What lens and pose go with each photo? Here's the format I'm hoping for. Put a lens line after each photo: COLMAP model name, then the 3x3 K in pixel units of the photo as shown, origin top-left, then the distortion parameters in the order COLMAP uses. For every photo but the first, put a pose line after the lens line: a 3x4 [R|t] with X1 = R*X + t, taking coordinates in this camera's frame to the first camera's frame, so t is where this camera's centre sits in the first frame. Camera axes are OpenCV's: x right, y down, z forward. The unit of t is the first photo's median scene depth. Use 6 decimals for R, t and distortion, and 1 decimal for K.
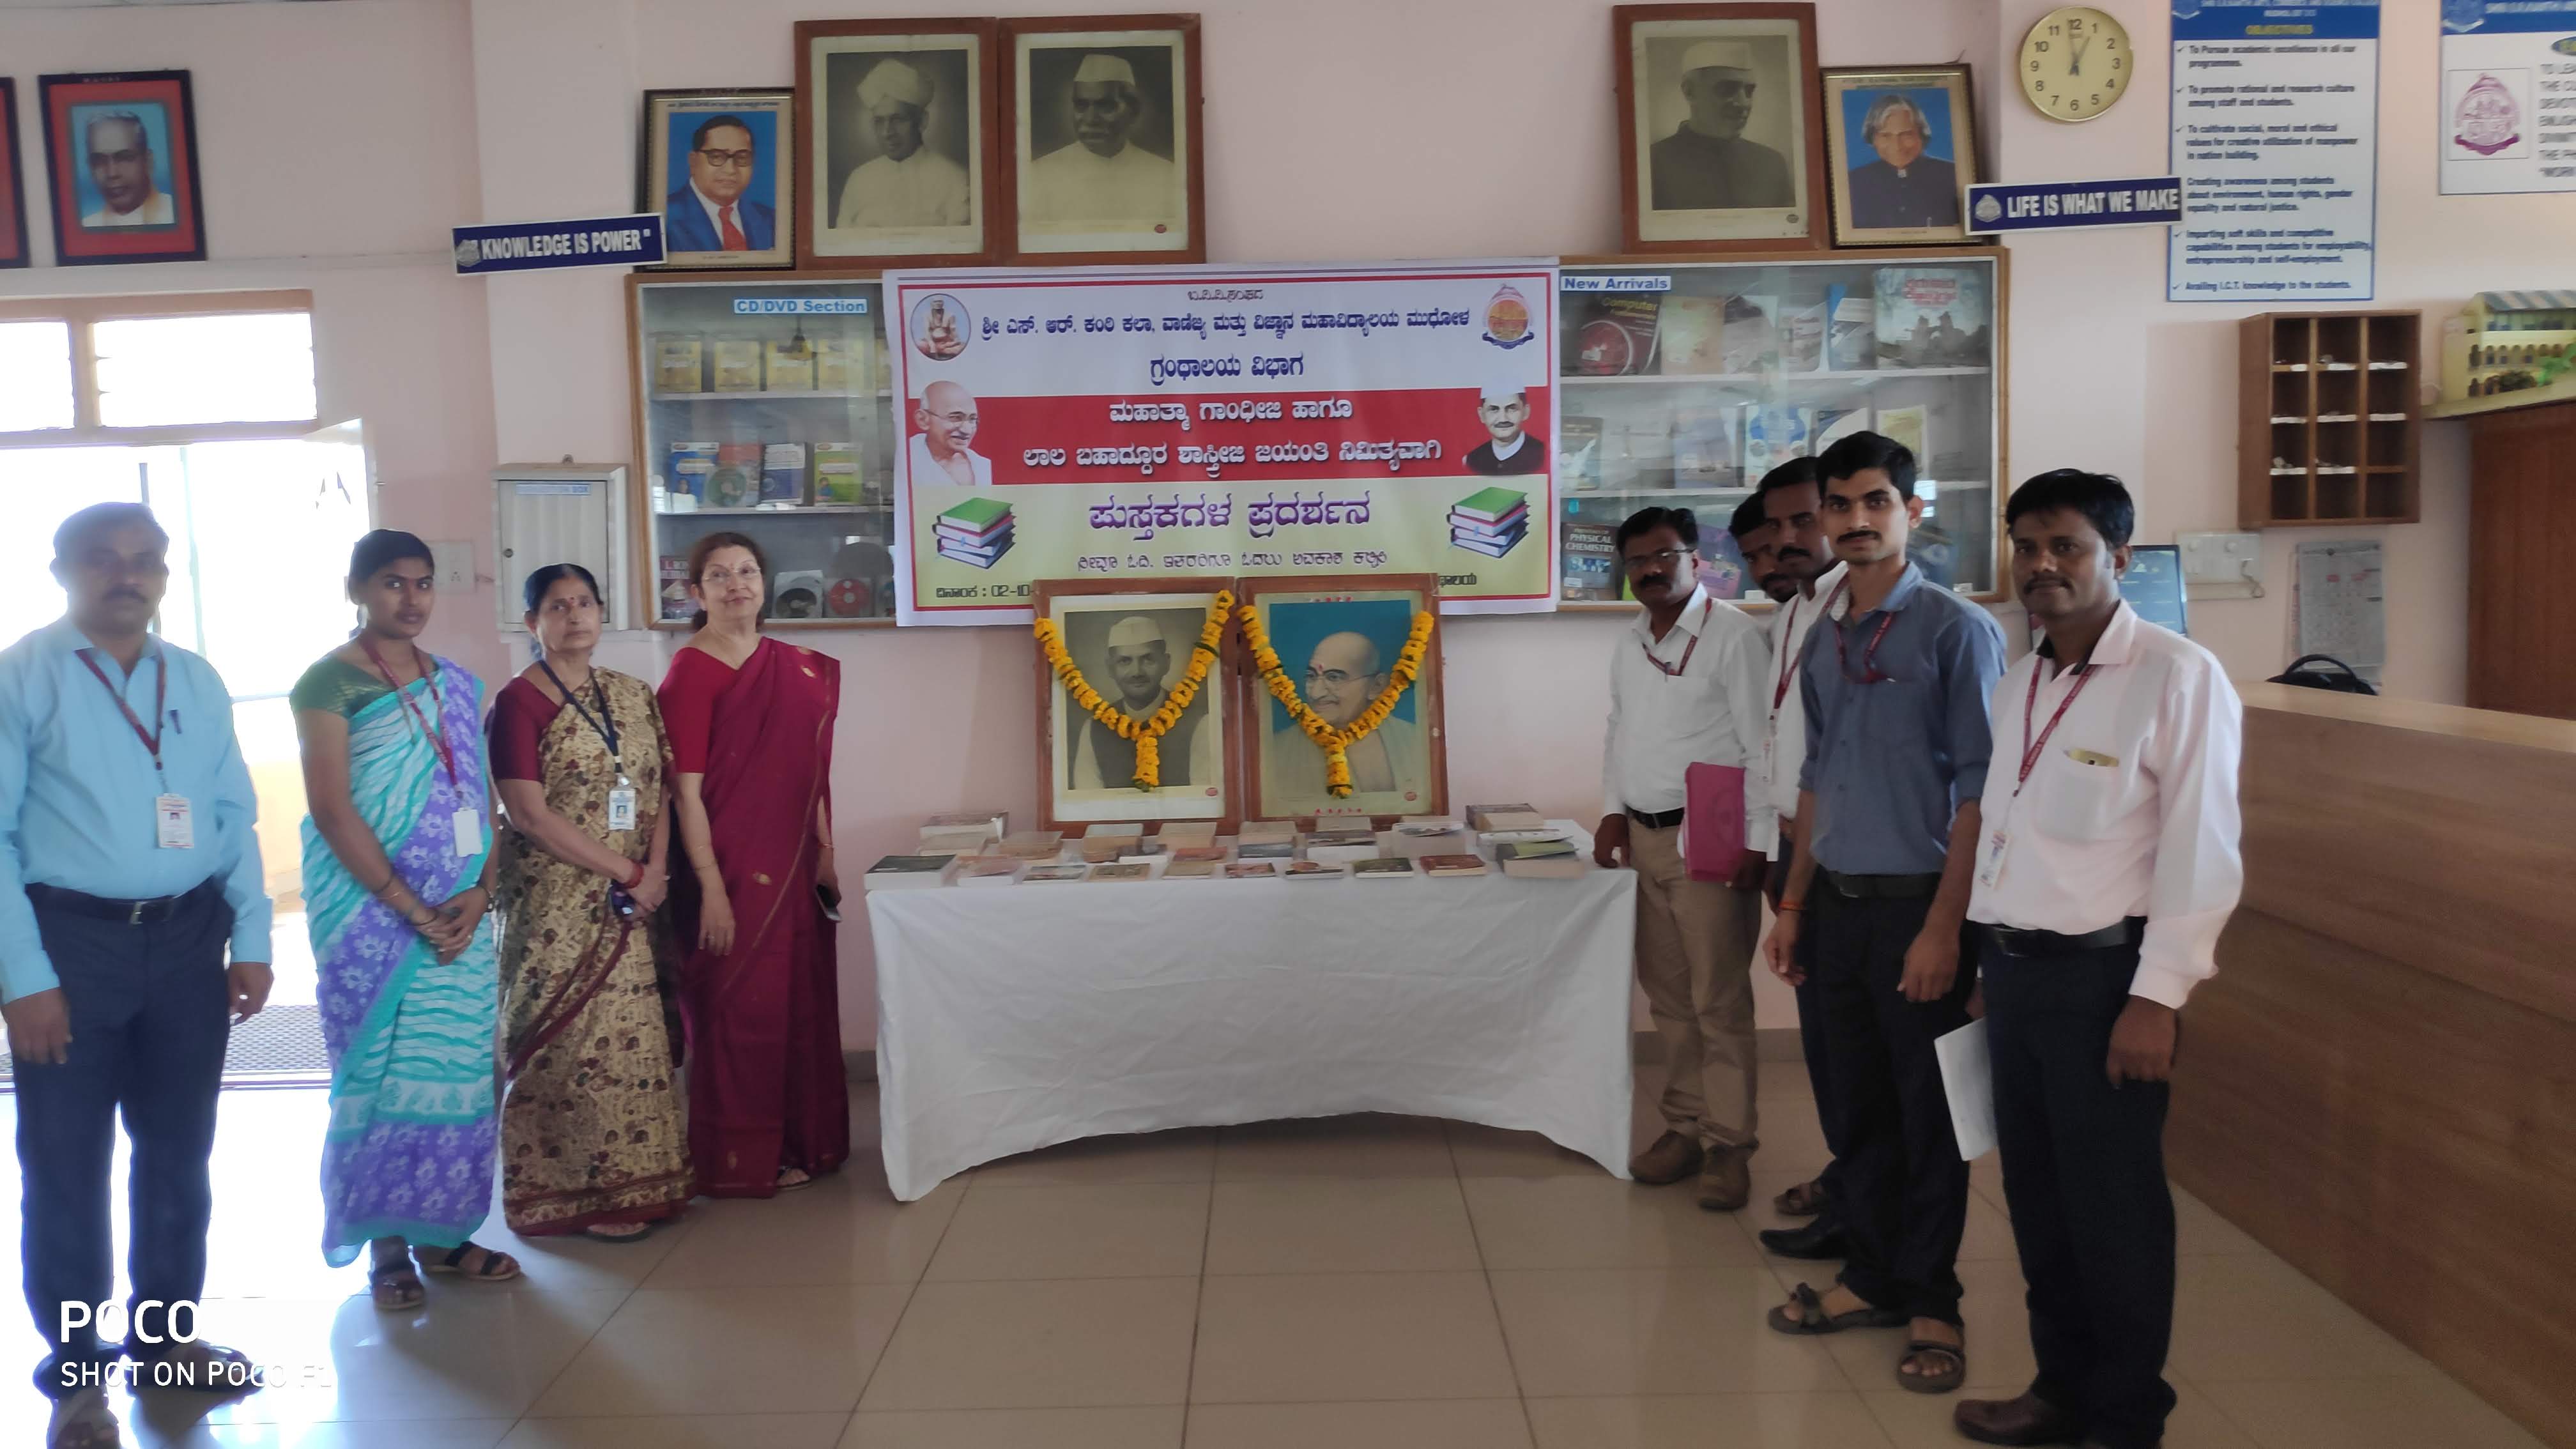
lens RADIAL K [[1763.7, 0, 1318.9], [0, 1763.7, 755.1], [0, 0, 1]] dist [0.029848, -0.011439]
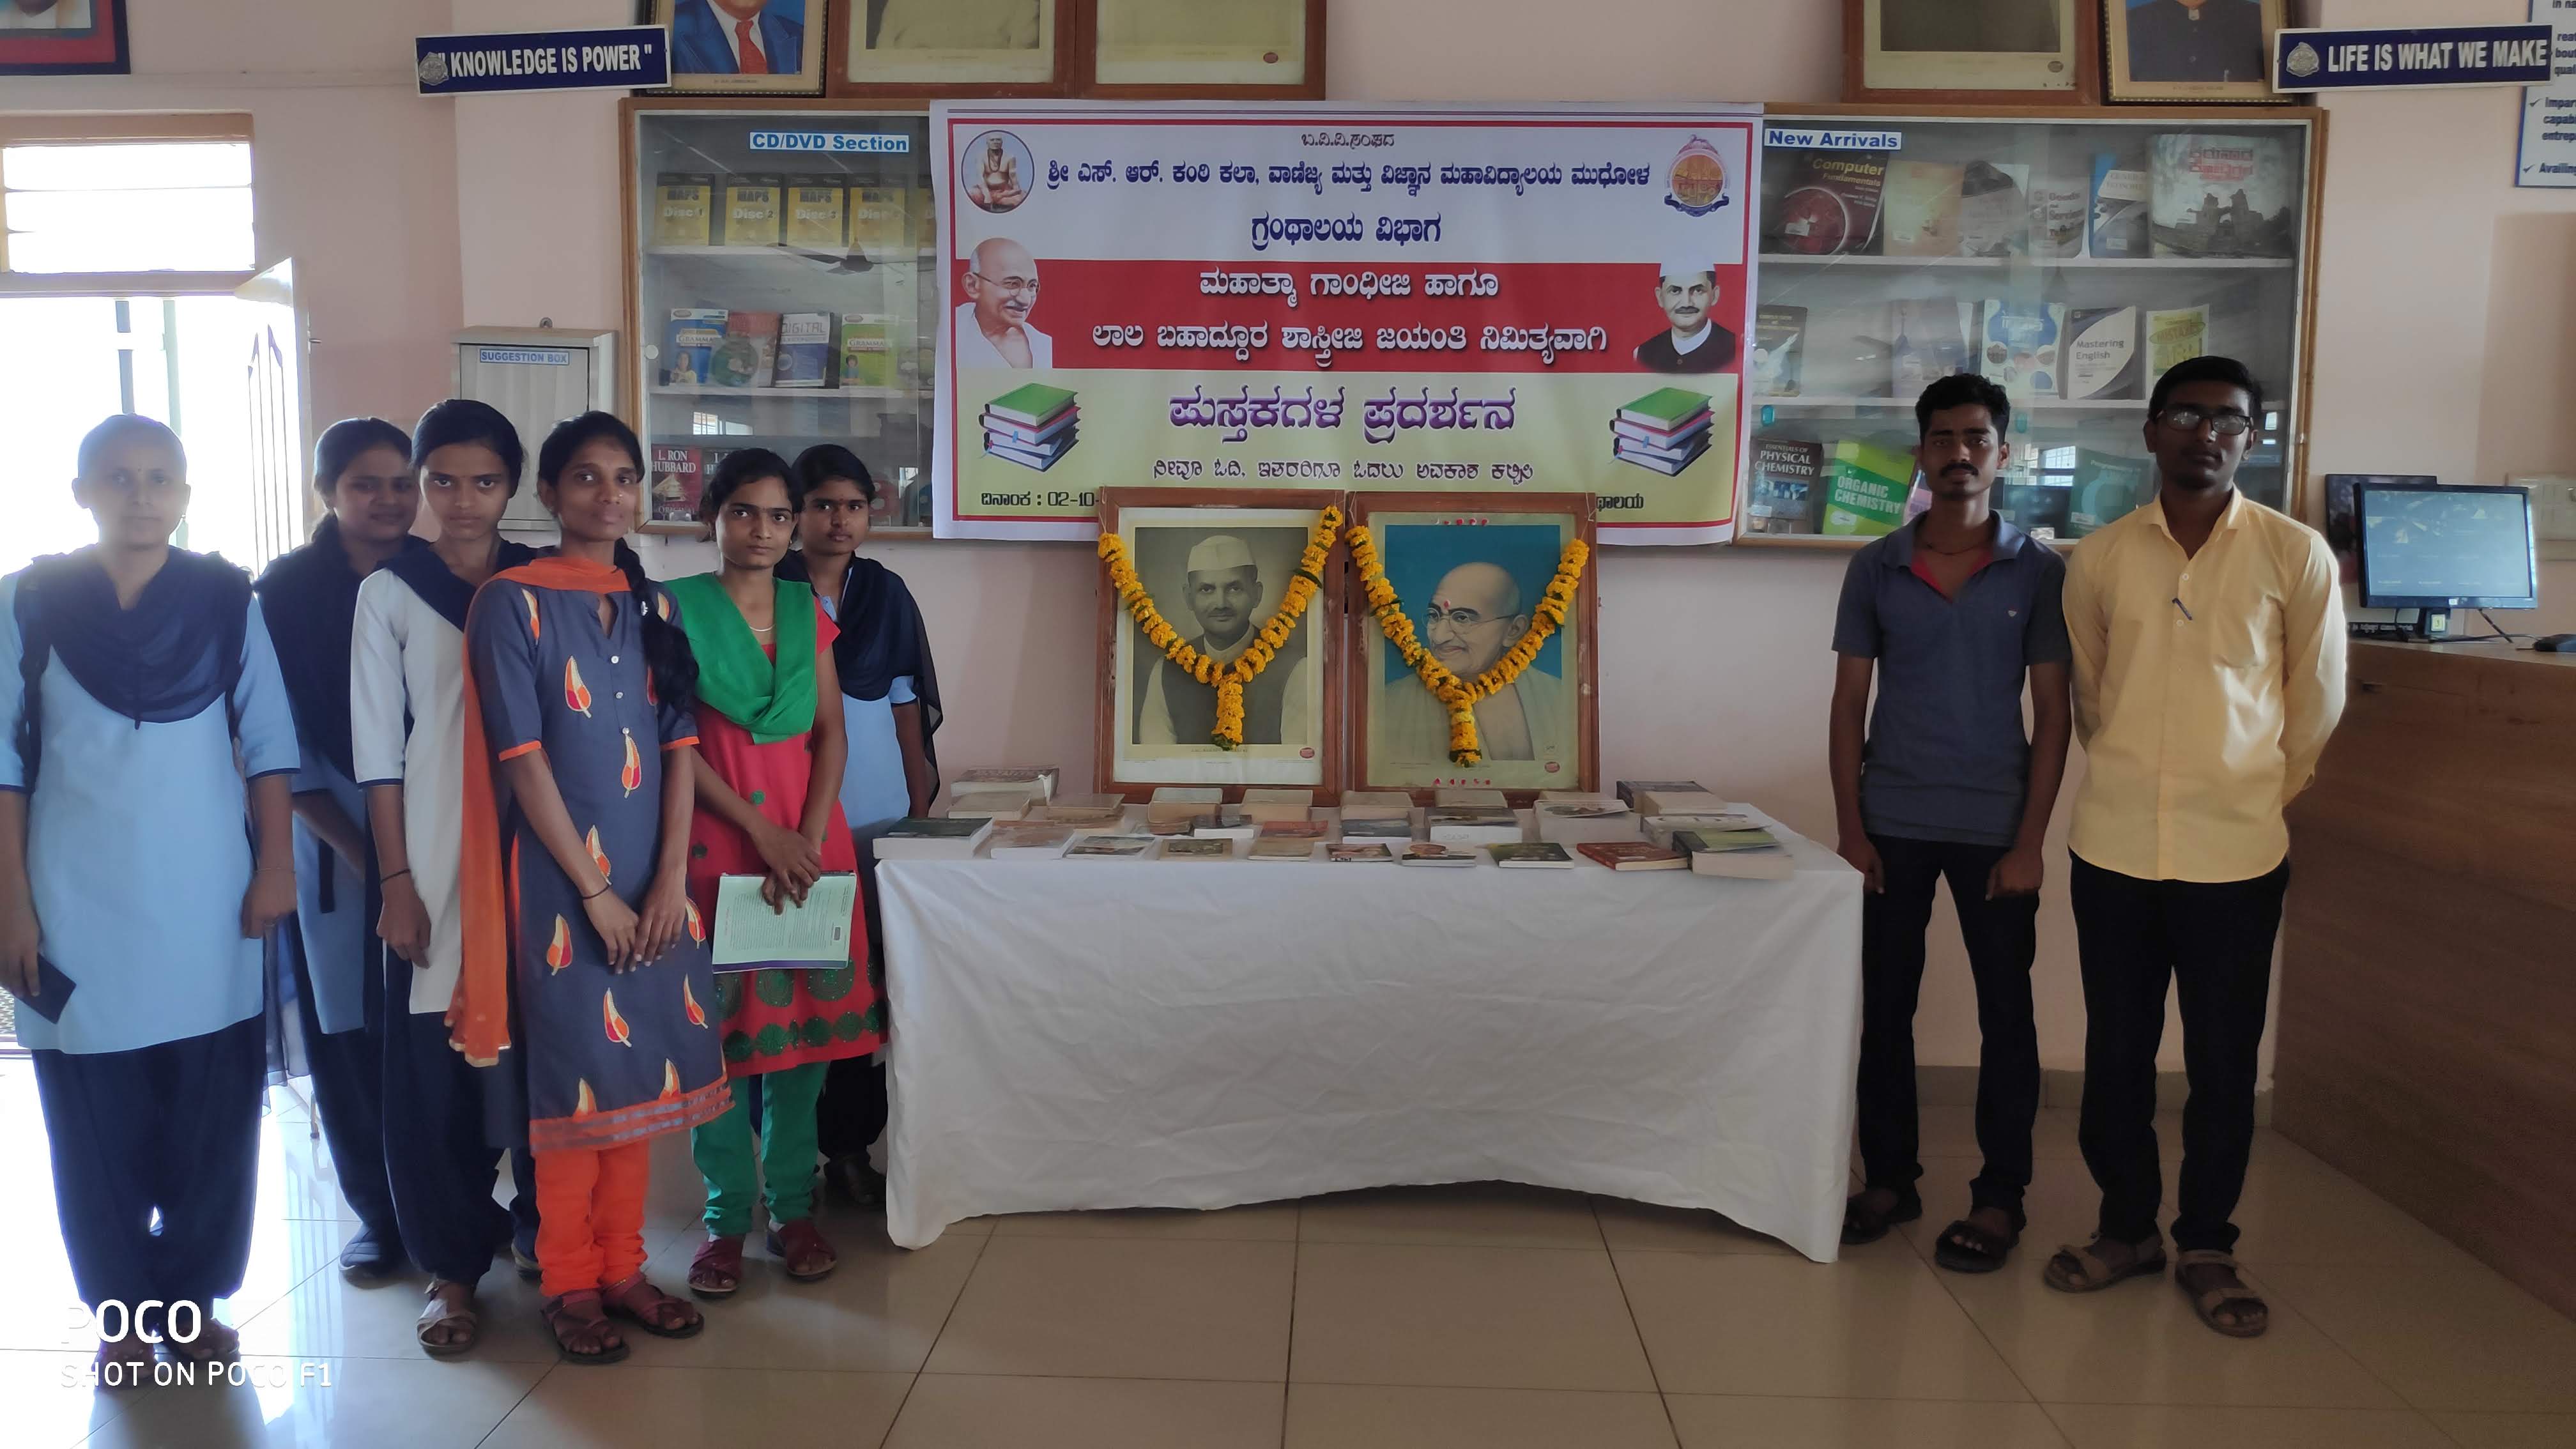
lens RADIAL K [[1763.7, 0, 1337.8], [0, 1763.7, 710.2], [0, 0, 1]] dist [0.029848, -0.011439]
pose [[0.998968, 0.035816, -0.027928, -0.024855], [-0.036106, 0.999298, -0.009973, 0.008884], [0.027551, 0.010971, 0.999560, 0.187683]]
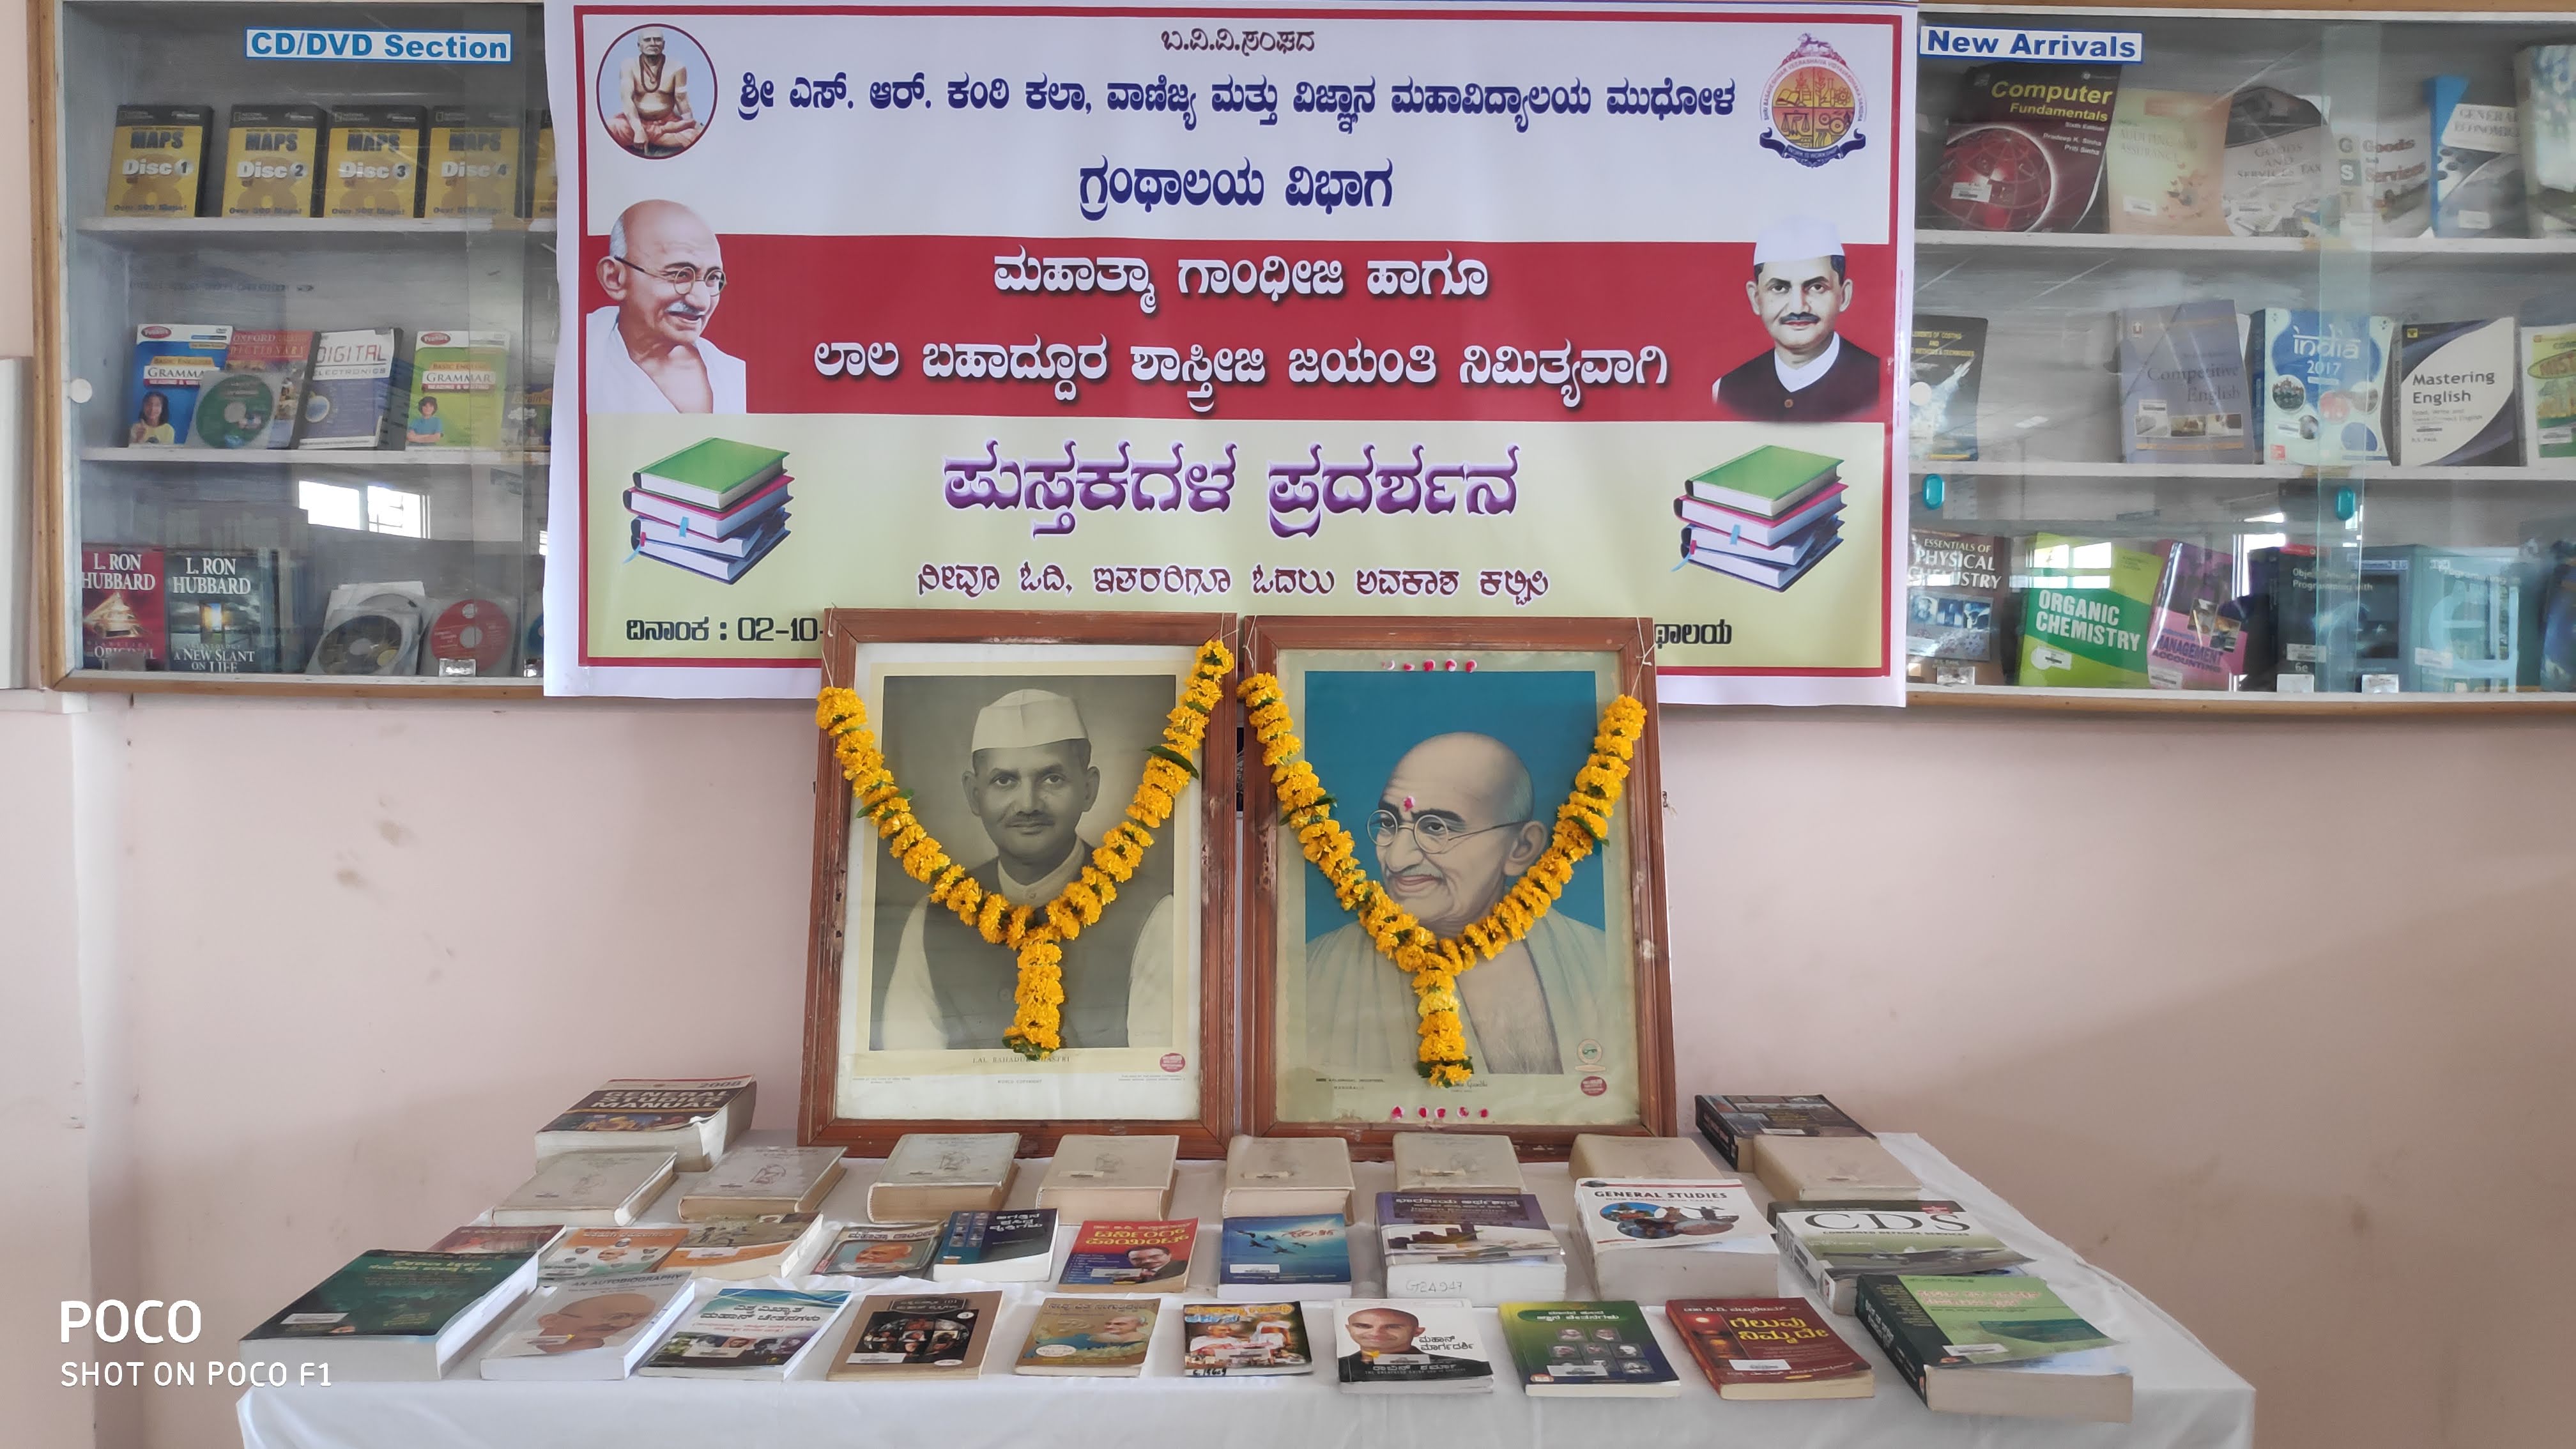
lens RADIAL K [[1763.7, 0, 1336.2], [0, 1763.7, 641.4], [0, 0, 1]] dist [0.029848, -0.011439]
pose [[0.999564, 0.029375, 0.003054, -0.021689], [-0.028808, 0.992566, -0.118249, -0.036771], [-0.006505, 0.118109, 0.992979, 0.519058]]
